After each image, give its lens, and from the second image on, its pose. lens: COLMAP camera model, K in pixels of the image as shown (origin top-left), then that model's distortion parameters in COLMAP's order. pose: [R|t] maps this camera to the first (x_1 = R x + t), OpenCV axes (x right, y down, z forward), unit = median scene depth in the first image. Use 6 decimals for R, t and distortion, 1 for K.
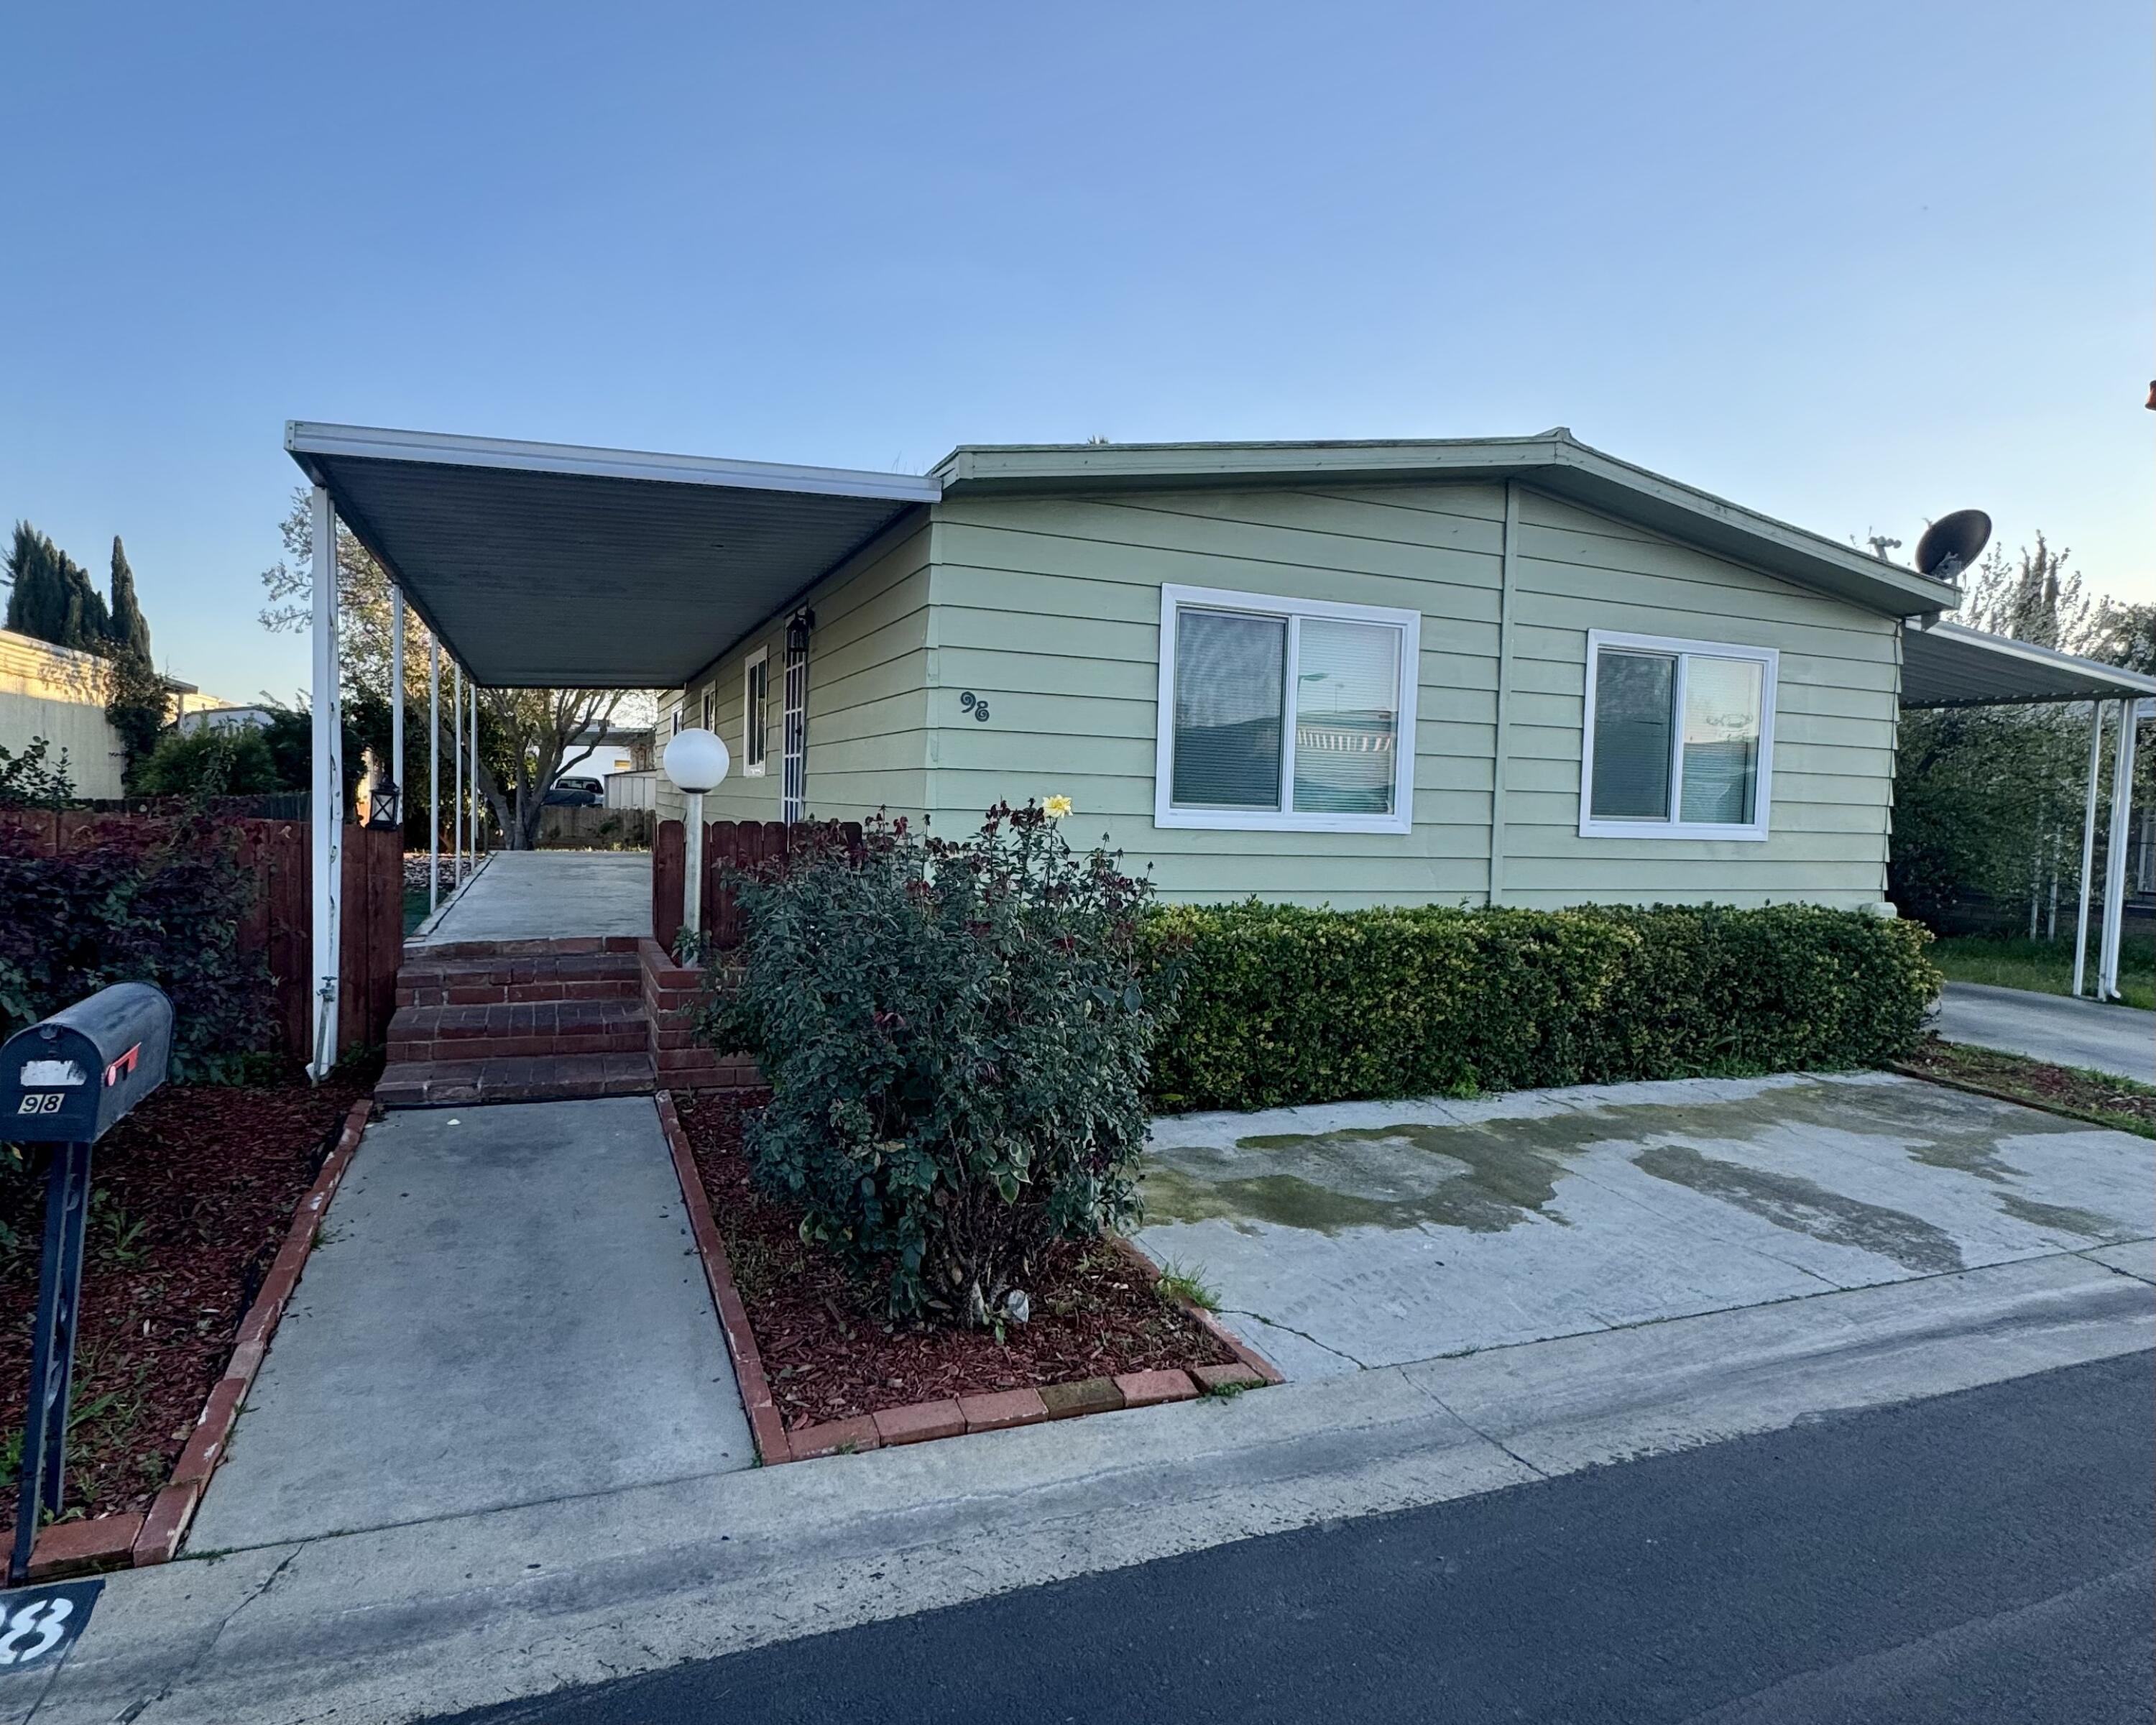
lens RADIAL K [[1292.8, 0, 1072.1], [0, 1292.8, 871.1], [0, 0, 1]] dist [-0.004015, -0.001093]
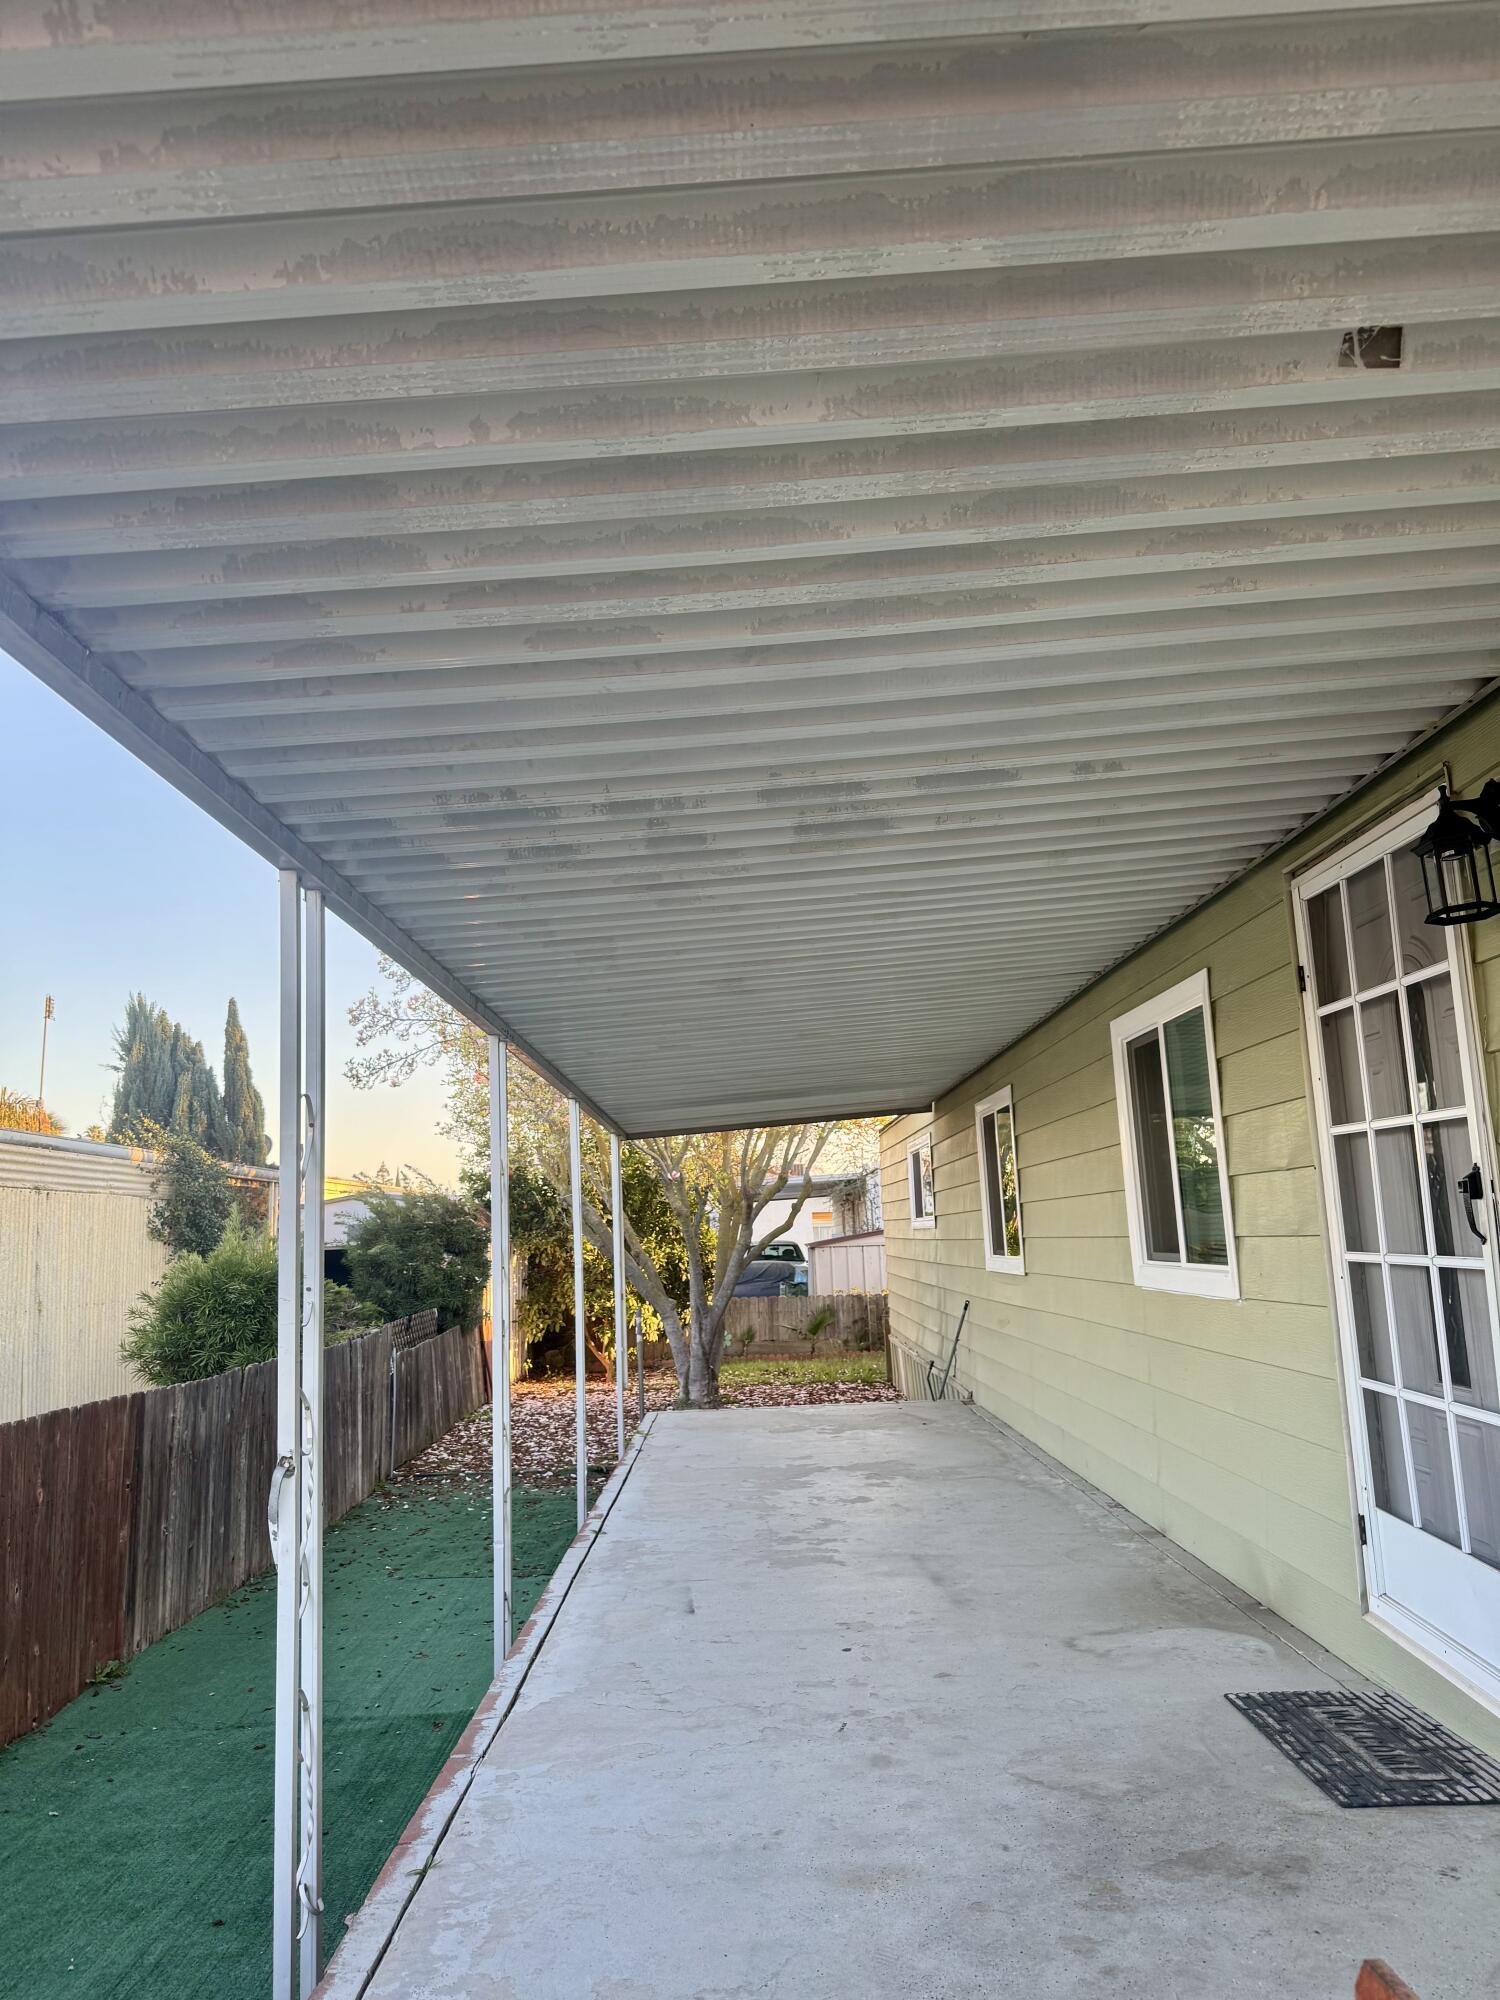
lens RADIAL K [[1411.6, 0, 745.5], [0, 1411.6, 997.7], [0, 0, 1]] dist [0.005424, -0.008823]
pose [[0.926454, -0.131368, -0.352739, -0.125498], [0.052611, 0.973115, -0.224231, -0.042722], [0.372712, 0.189182, 0.908458, 0.315067]]
